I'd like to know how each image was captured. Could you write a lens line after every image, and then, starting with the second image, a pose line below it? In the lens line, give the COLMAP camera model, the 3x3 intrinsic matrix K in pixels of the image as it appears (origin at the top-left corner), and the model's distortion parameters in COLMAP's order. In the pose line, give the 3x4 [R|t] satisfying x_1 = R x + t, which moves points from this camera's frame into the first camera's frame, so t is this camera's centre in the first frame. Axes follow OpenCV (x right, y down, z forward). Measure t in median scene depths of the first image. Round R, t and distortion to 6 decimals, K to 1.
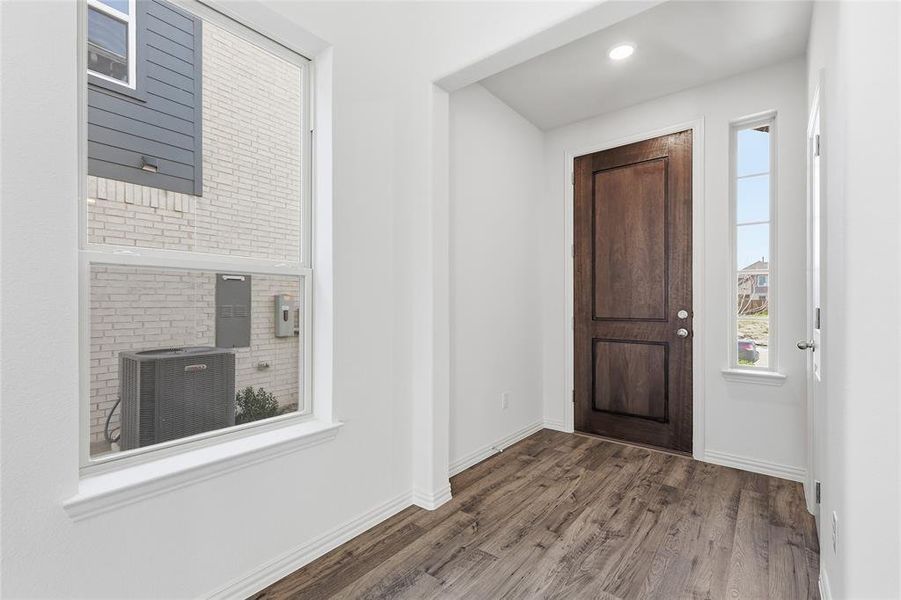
lens RADIAL K [[397.1, 0, 451.1], [0, 397.1, 304.6], [0, 0, 1]] dist [0.003228, -0.001852]
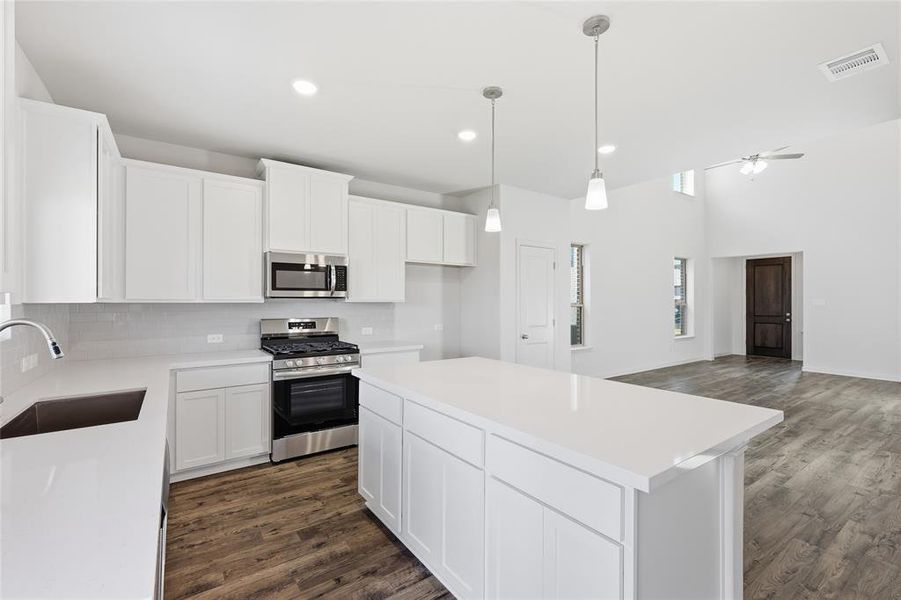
lens RADIAL K [[397.1, 0, 449.4], [0, 397.1, 301.5], [0, 0, 1]] dist [0.003228, -0.001852]
pose [[0.963647, 0.004890, -0.267135, -1.083444], [-0.005512, 0.999984, -0.001578, -0.054295], [0.267123, 0.002993, 0.963658, -2.565621]]
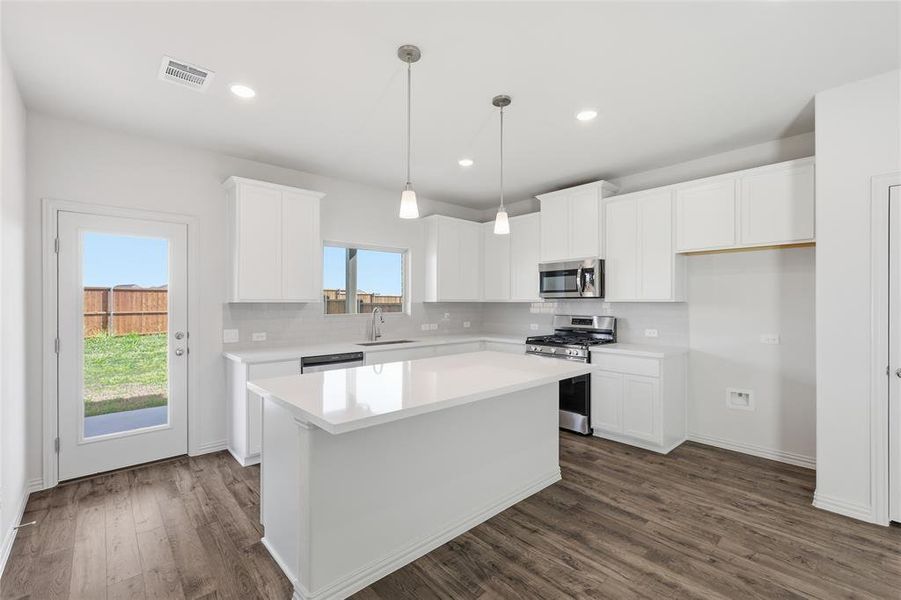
lens RADIAL K [[397.1, 0, 448.6], [0, 397.1, 303.6], [0, 0, 1]] dist [0.003228, -0.001852]
pose [[-0.155515, 0.005210, -0.987820, -0.350288], [-0.005204, 0.999968, 0.006093, -0.051335], [0.987820, 0.006088, -0.155483, -1.735897]]
